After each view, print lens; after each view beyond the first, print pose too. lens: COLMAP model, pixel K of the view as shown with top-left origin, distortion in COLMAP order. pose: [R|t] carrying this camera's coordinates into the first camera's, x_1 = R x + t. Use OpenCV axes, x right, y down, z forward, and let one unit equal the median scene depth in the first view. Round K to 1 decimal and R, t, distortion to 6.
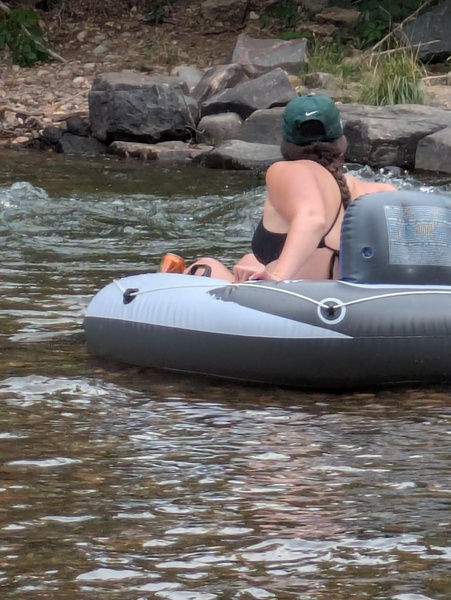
lens RADIAL K [[1018.1, 0, 224.9], [0, 1018.1, 300.6], [0, 0, 1]] dist [0.008096, 0.000000]
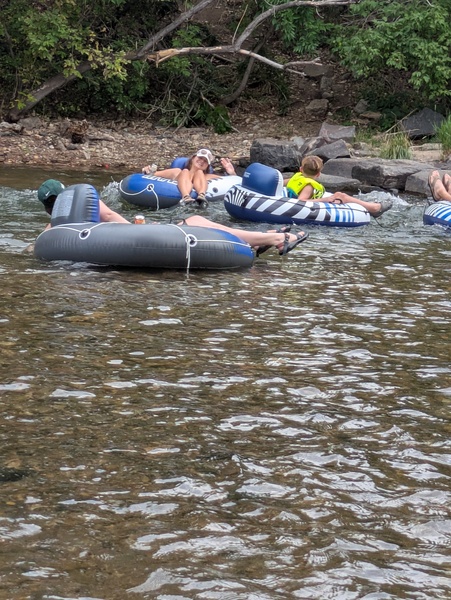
lens RADIAL K [[1018.1, 0, 225.5], [0, 1018.1, 299.0], [0, 0, 1]] dist [0.008096, 0.000000]
pose [[0.999149, 0.040893, -0.005398, -0.159212], [-0.041033, 0.998739, -0.028939, 0.167834], [0.004207, 0.029136, 0.999567, -1.074038]]
